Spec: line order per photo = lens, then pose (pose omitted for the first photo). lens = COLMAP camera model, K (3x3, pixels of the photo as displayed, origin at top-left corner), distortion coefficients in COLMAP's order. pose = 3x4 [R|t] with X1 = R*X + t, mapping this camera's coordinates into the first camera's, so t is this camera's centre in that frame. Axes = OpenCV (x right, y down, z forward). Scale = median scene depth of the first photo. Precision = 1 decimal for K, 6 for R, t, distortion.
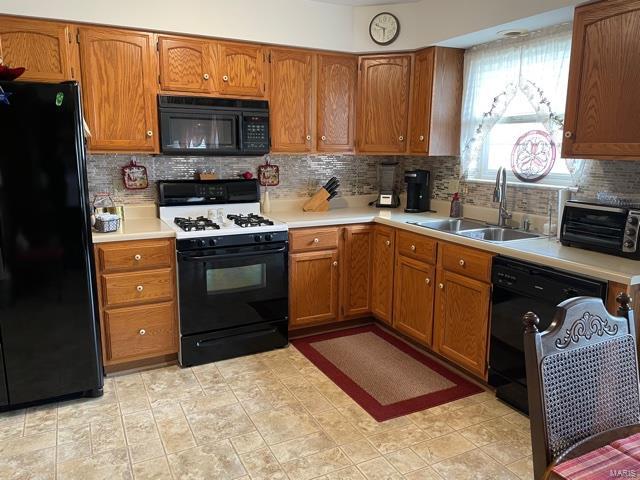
lens RADIAL K [[484.0, 0, 318.9], [0, 484.0, 237.7], [0, 0, 1]] dist [0.034403, -0.019821]
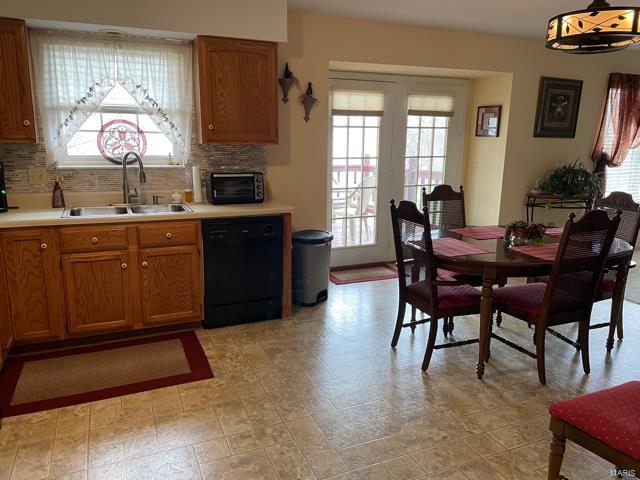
lens RADIAL K [[484.0, 0, 318.5], [0, 484.0, 238.9], [0, 0, 1]] dist [0.034403, -0.019821]
pose [[0.049405, -0.212746, 0.975858, -0.702753], [0.174145, 0.963920, 0.201327, -0.095325], [-0.983480, 0.159994, 0.084671, 0.468358]]
